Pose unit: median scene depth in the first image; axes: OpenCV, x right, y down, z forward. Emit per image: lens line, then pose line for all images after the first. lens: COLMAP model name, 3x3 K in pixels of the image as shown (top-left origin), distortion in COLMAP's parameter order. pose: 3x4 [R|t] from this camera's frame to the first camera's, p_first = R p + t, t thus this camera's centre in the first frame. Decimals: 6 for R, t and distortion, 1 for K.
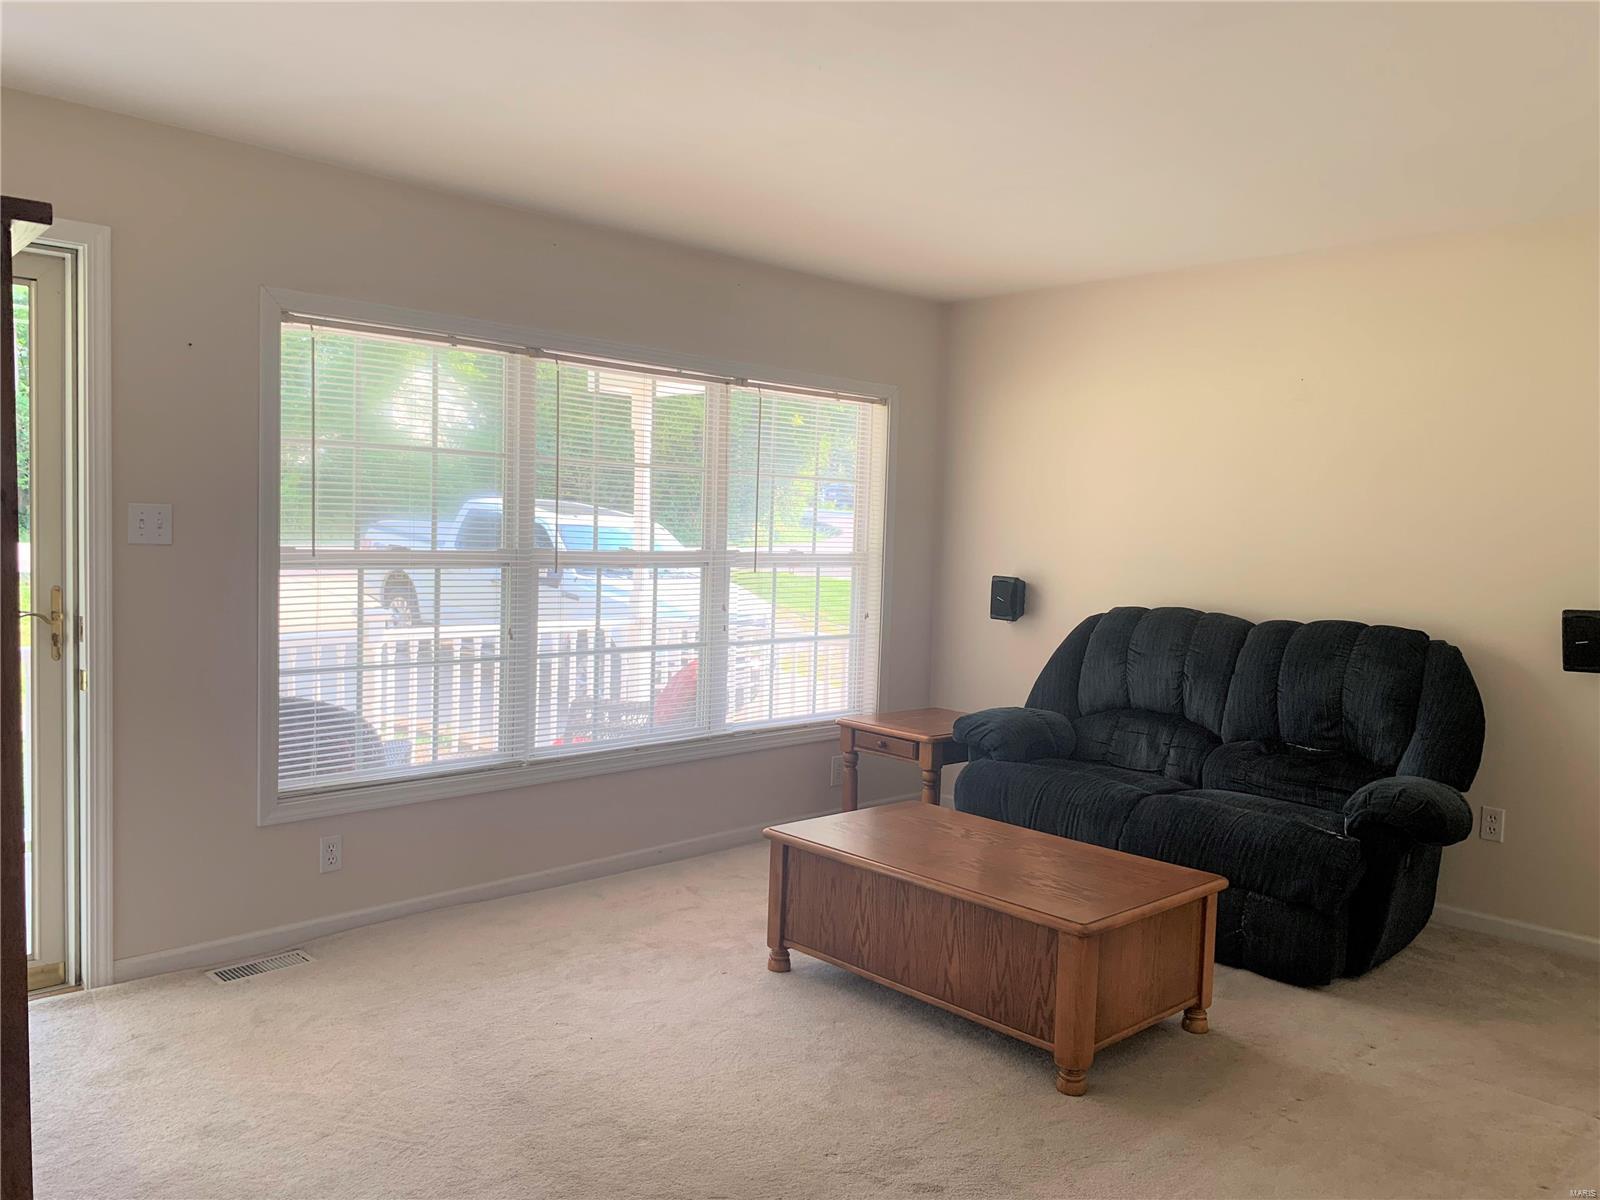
lens RADIAL K [[1244.1, 0, 800.0], [0, 1244.1, 600.0], [0, 0, 1]] dist [0.001011, -0.006975]
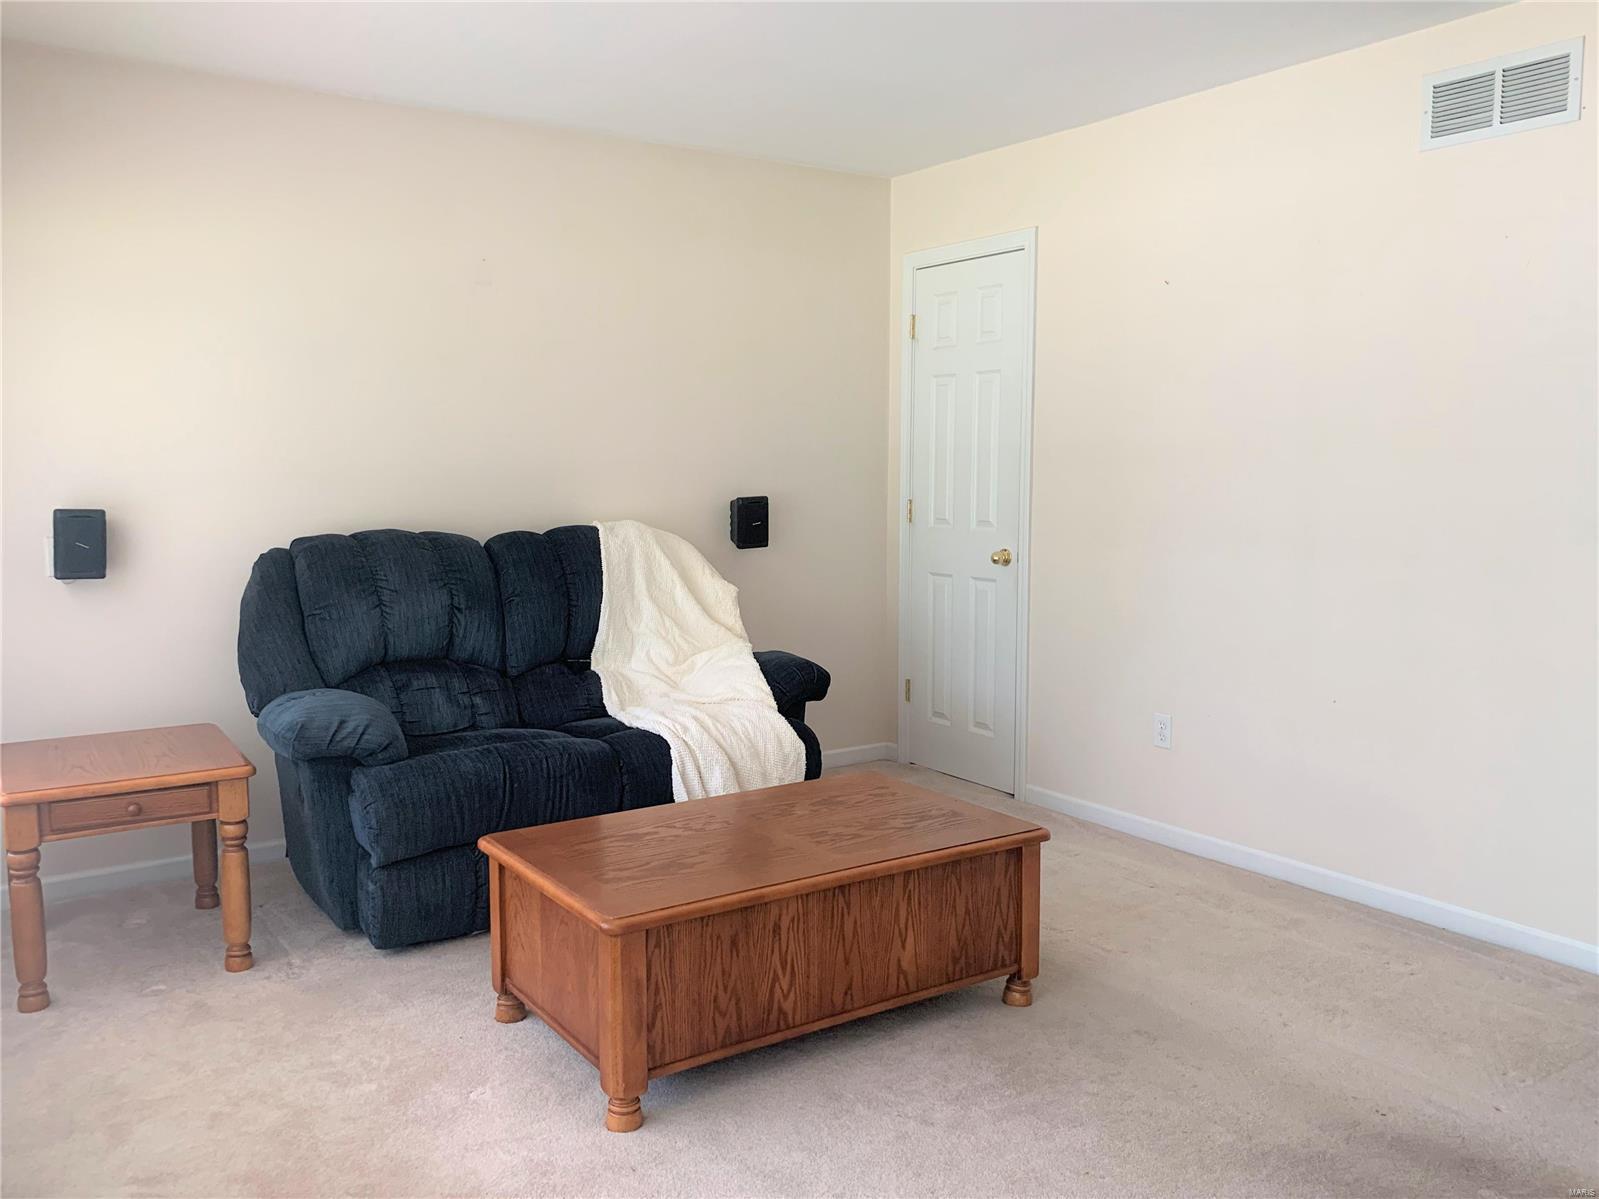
lens RADIAL K [[1283.3, 0, 799.5], [0, 1283.3, 599.5], [0, 0, 1]] dist [0.154049, -0.278091]
pose [[0.173366, -0.144832, 0.974150, -0.685867], [0.063029, 0.988732, 0.135783, -0.066280], [-0.982839, 0.037859, 0.180541, 0.856075]]
